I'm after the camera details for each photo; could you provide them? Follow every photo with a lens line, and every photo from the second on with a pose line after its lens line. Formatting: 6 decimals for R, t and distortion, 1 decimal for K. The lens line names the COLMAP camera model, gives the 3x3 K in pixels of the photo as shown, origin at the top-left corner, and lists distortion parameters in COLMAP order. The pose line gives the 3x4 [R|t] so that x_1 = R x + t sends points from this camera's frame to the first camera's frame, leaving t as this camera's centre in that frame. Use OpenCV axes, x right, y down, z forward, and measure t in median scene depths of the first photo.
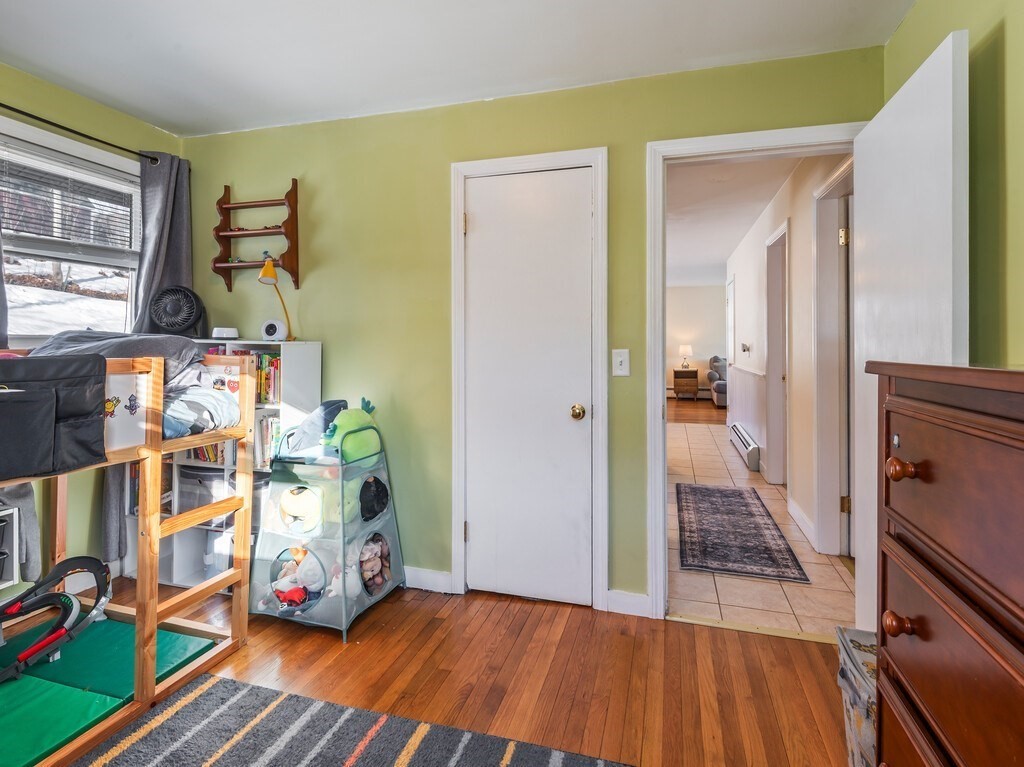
lens RADIAL K [[533.2, 0, 519.0], [0, 533.2, 342.1], [0, 0, 1]] dist [0.024178, -0.014701]
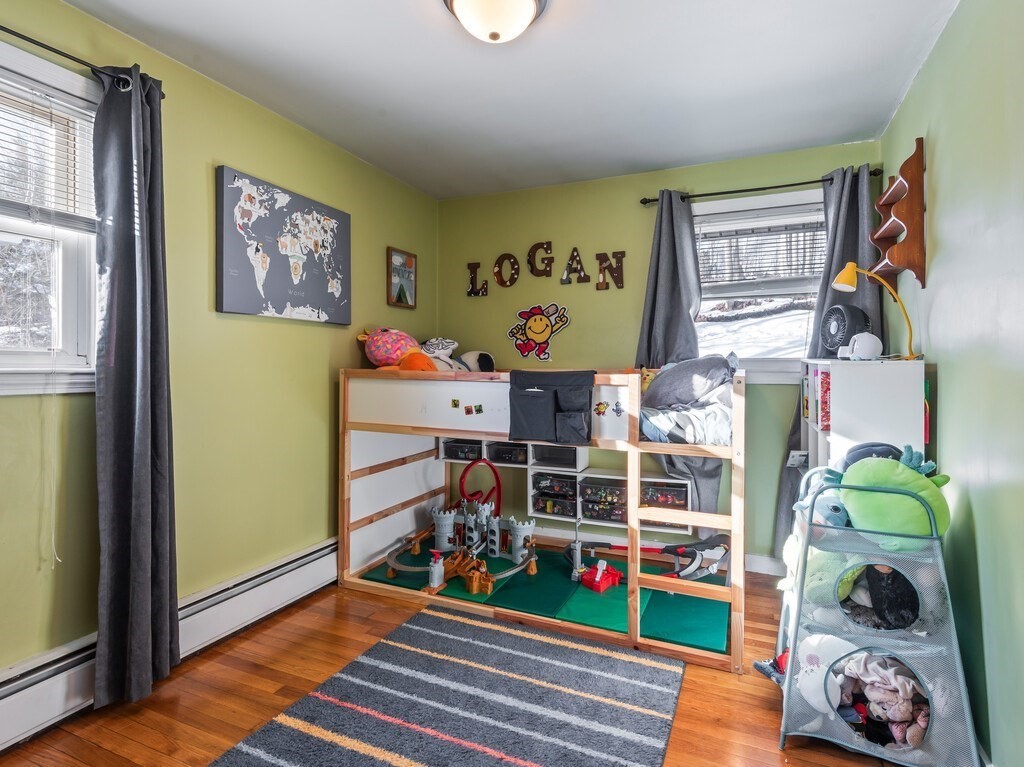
lens RADIAL K [[543.4, 0, 544.3], [0, 543.4, 369.0], [0, 0, 1]] dist [0.035613, 0.000475]
pose [[-0.107554, 0.003622, -0.994193, 0.456849], [0.000661, 0.999993, 0.003571, 0.007934], [0.994199, -0.000273, -0.107556, 0.672545]]
